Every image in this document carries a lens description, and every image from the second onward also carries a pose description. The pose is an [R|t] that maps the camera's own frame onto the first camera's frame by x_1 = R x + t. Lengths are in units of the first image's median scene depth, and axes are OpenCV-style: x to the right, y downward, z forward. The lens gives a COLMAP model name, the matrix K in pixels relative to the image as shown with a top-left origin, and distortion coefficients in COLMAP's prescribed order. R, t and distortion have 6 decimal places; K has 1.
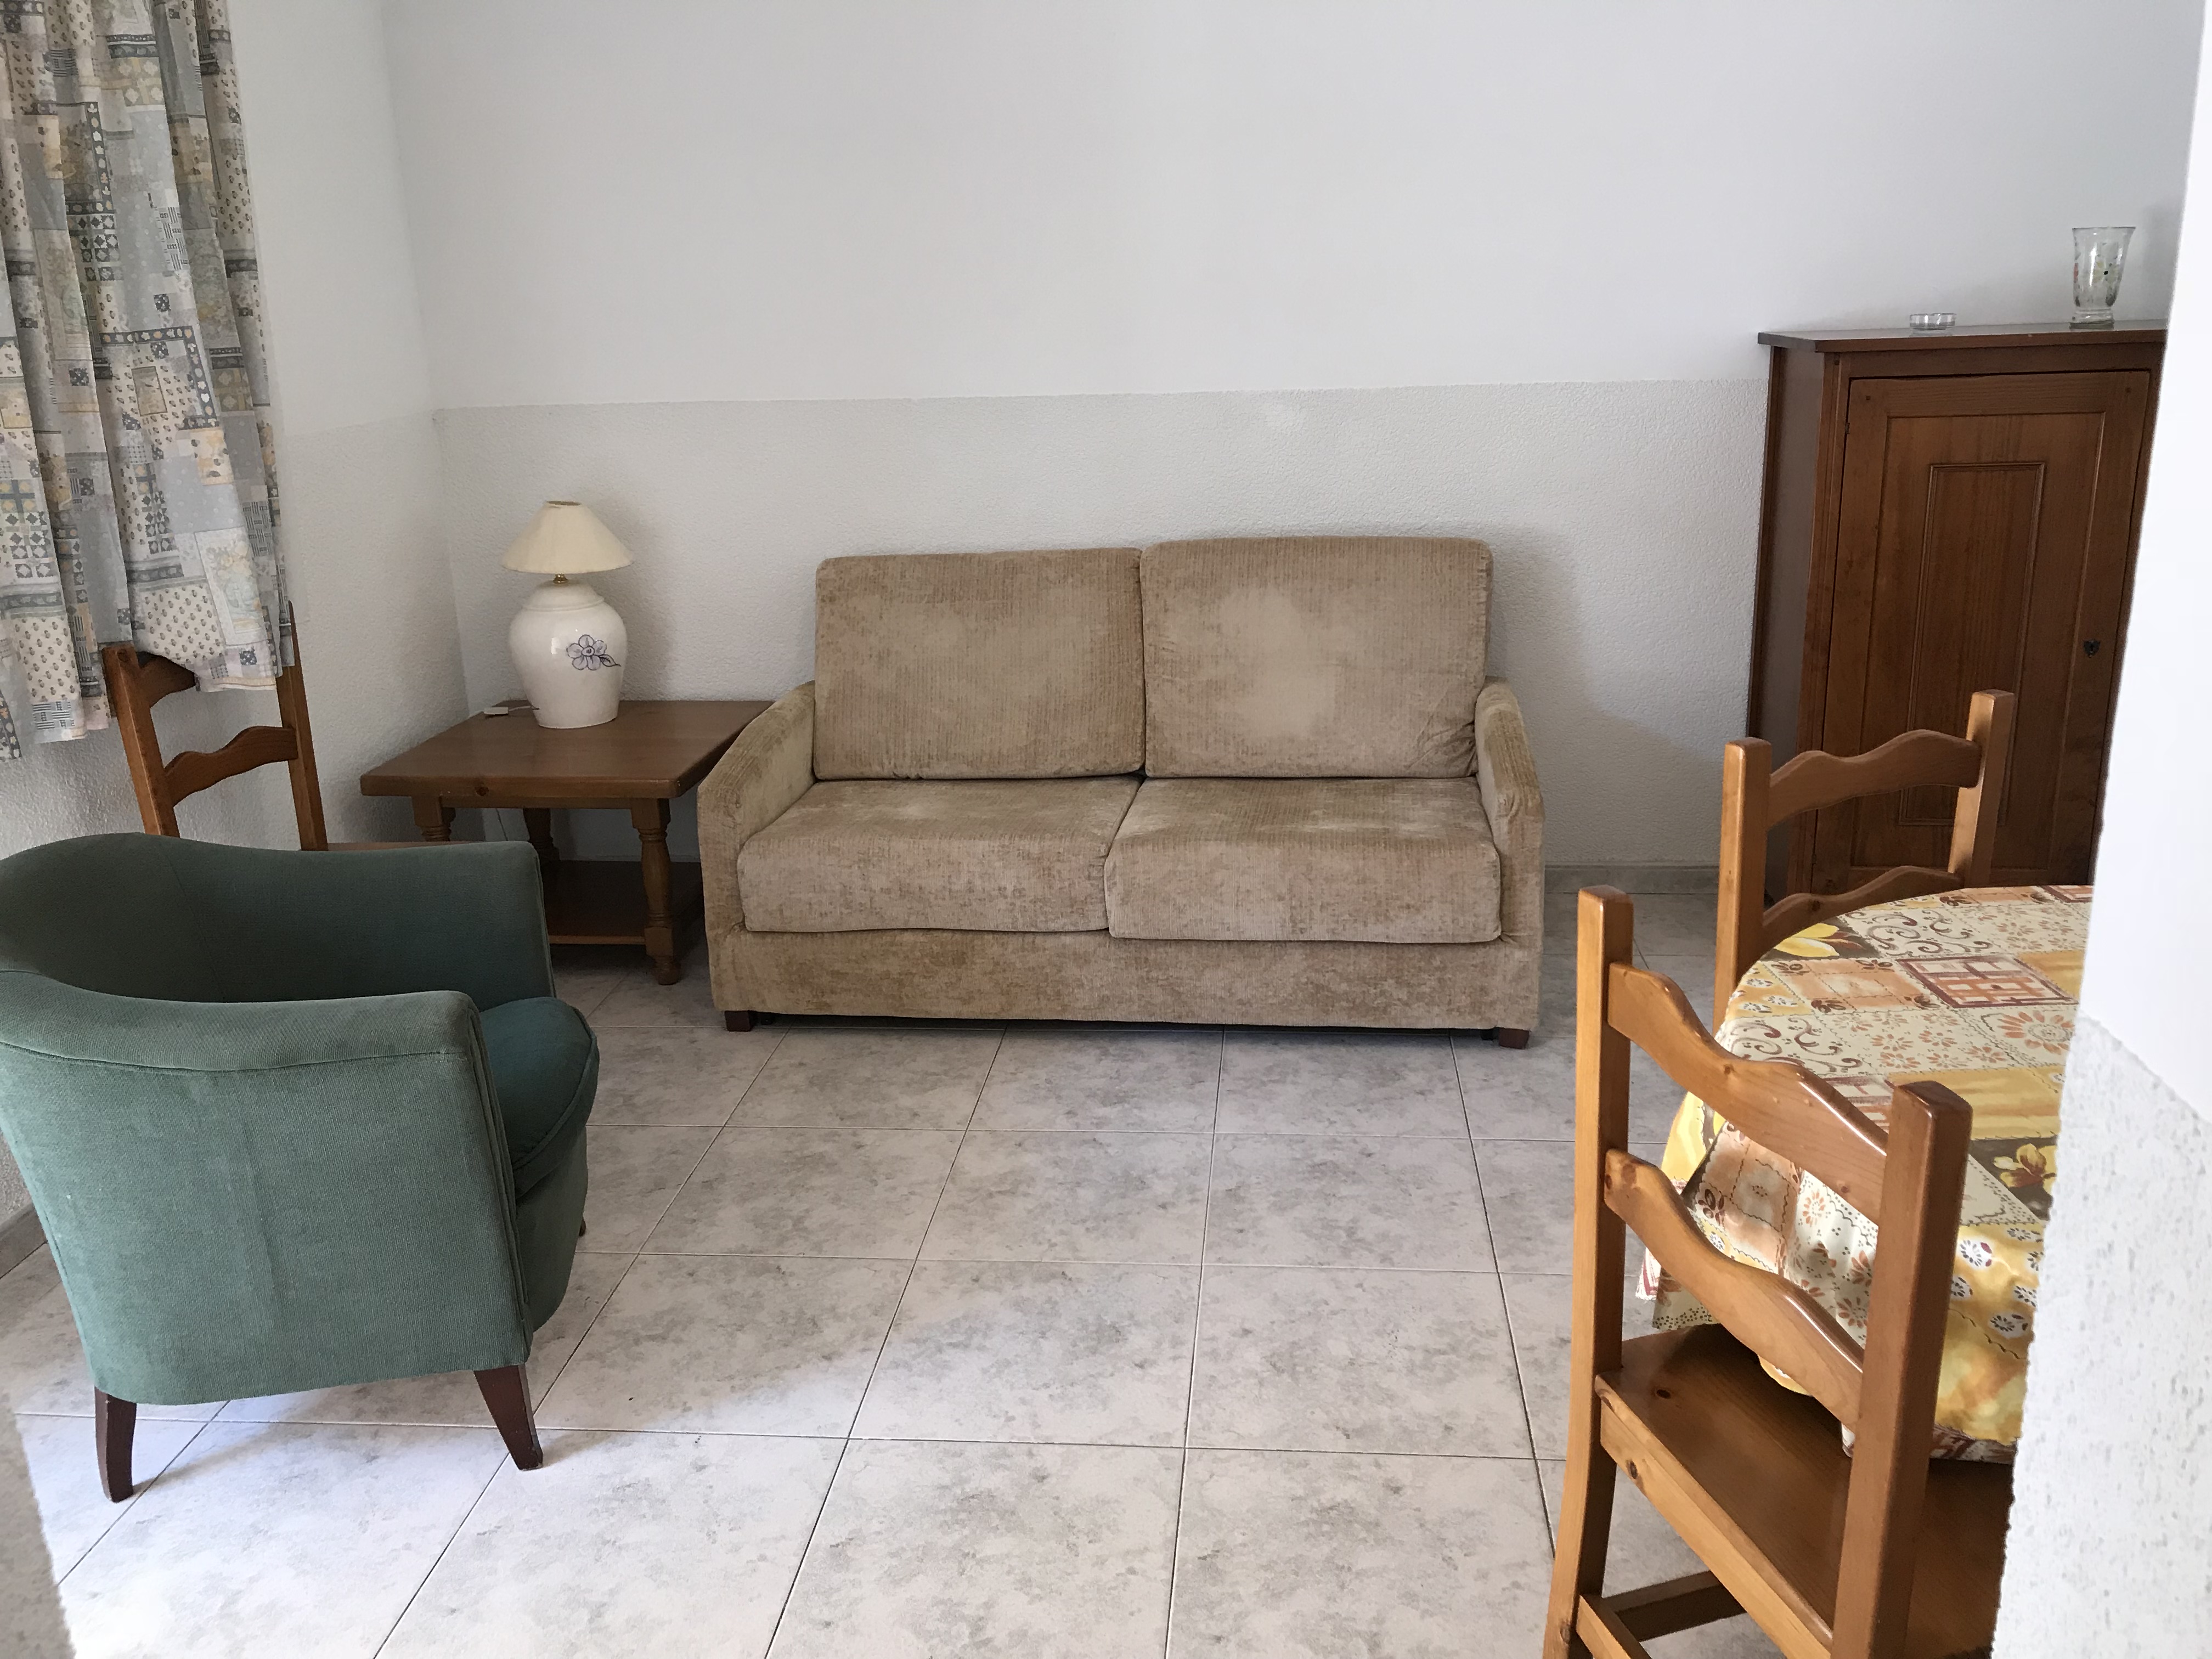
lens RADIAL K [[1800.2, 0, 1116.5], [0, 1800.2, 826.1], [0, 0, 1]] dist [0.013723, -0.005783]
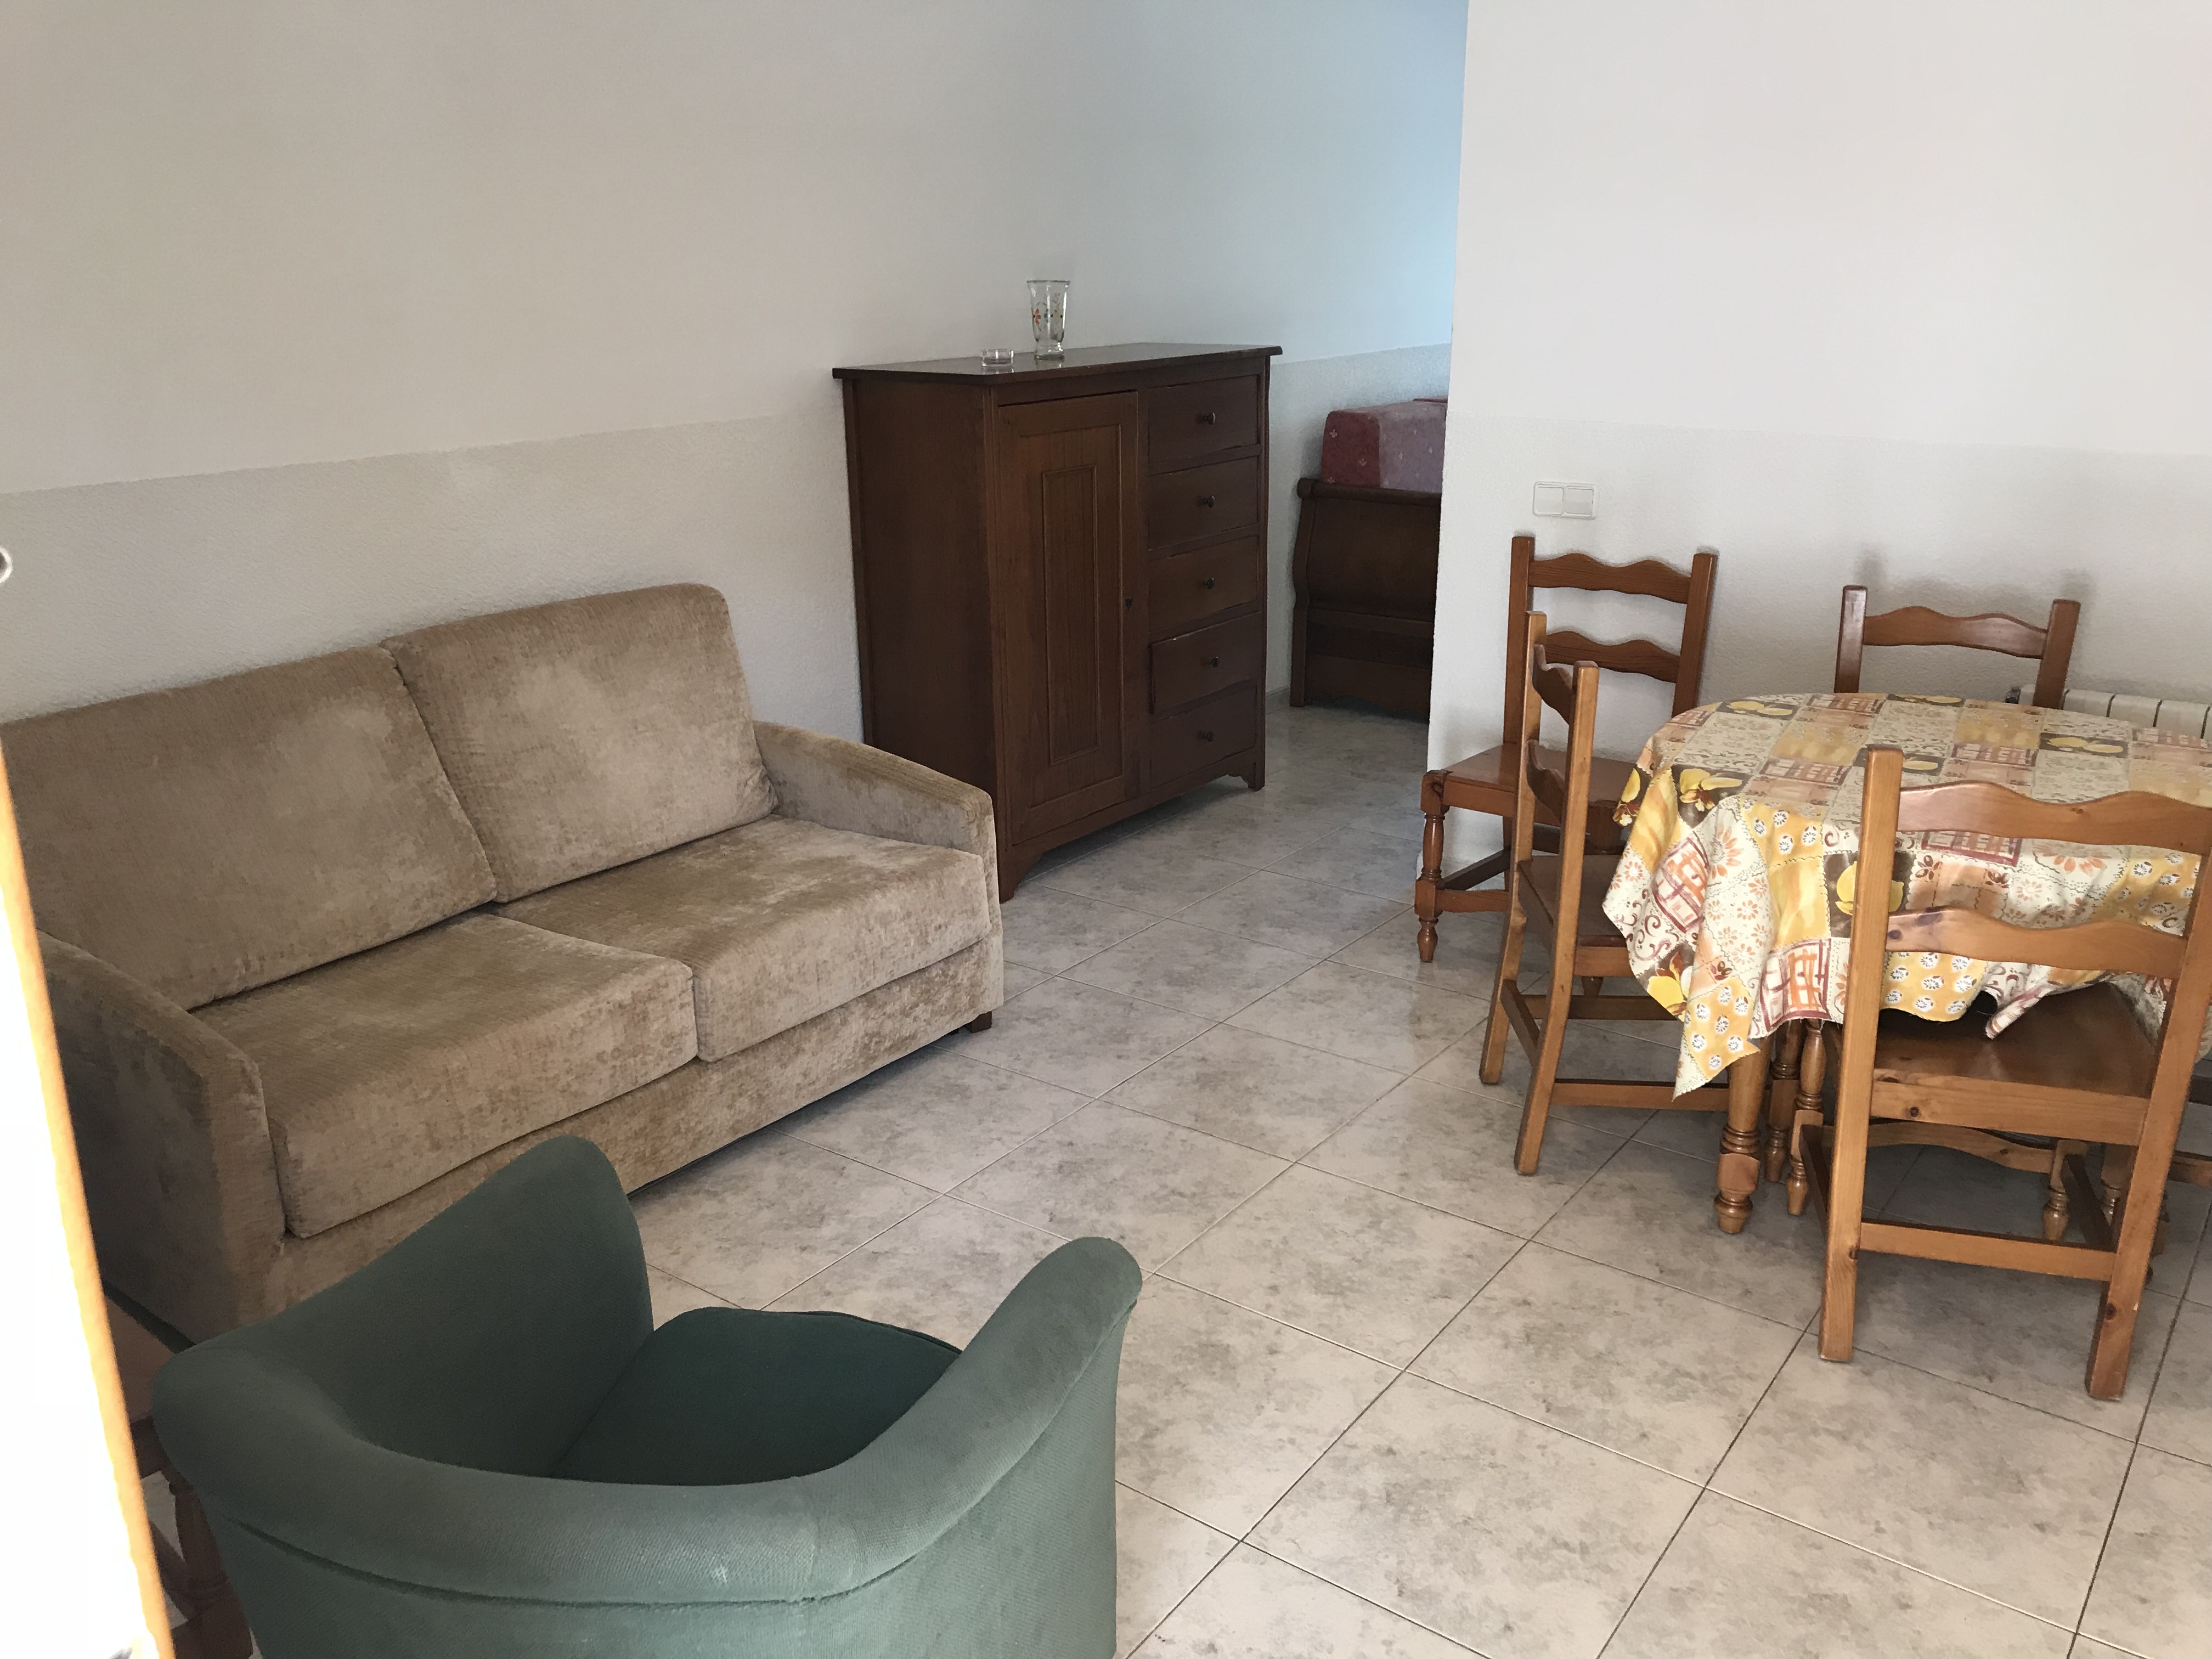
lens RADIAL K [[1800.2, 0, 1120.3], [0, 1800.2, 825.5], [0, 0, 1]] dist [0.013723, -0.005783]
pose [[0.499411, -0.238865, 0.832785, -0.627363], [0.242414, 0.961373, 0.130375, -0.120020], [-0.831759, 0.136768, 0.538025, 0.339030]]
